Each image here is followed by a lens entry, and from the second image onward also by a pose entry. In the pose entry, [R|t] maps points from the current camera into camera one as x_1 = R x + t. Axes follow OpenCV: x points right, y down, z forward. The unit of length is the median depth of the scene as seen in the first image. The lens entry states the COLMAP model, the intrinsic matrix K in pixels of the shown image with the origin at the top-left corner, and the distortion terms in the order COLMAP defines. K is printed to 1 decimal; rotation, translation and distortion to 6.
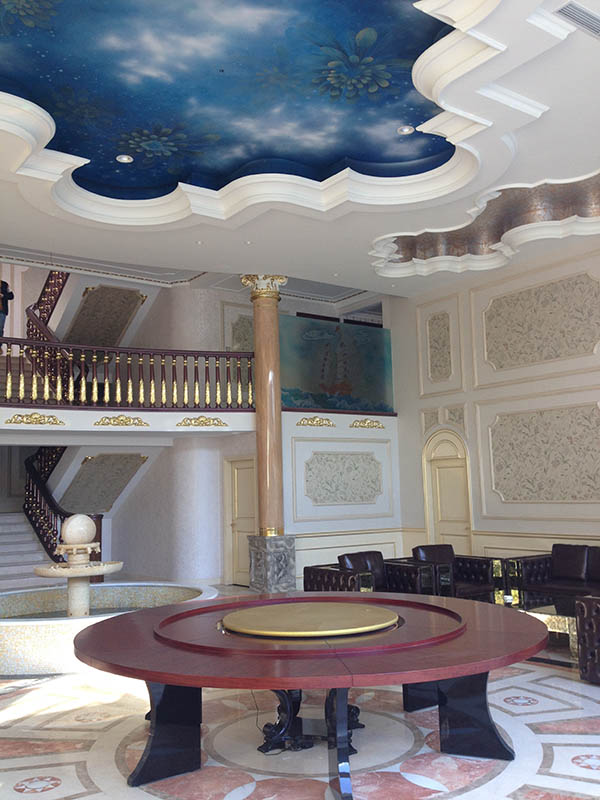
lens RADIAL K [[758.1, 0, 292.3], [0, 758.1, 405.1], [0, 0, 1]] dist [0.095870, 0.000000]
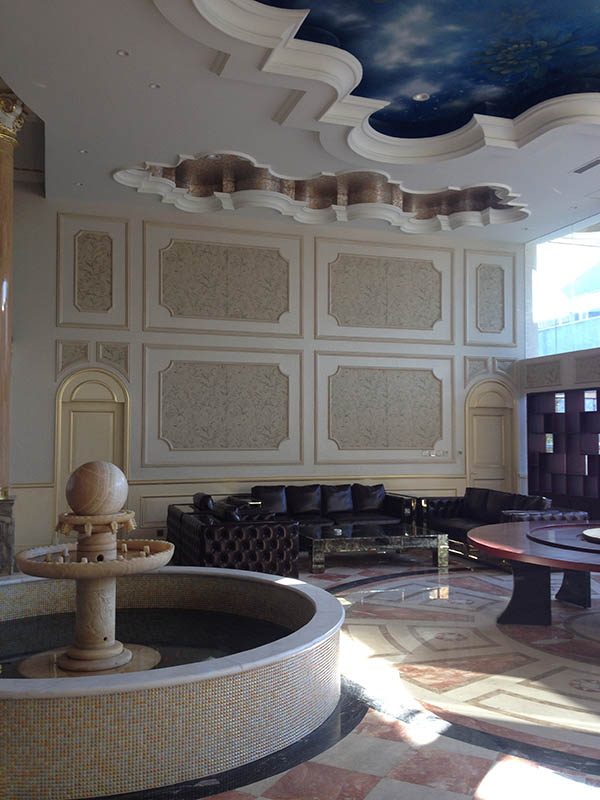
lens RADIAL K [[758.1, 0, 303.4], [0, 758.1, 397.6], [0, 0, 1]] dist [0.095870, 0.000000]
pose [[0.291203, 0.071412, 0.953992, -0.647624], [-0.116308, 0.992456, -0.038789, 0.082490], [-0.949565, -0.099661, 0.297312, 0.584700]]
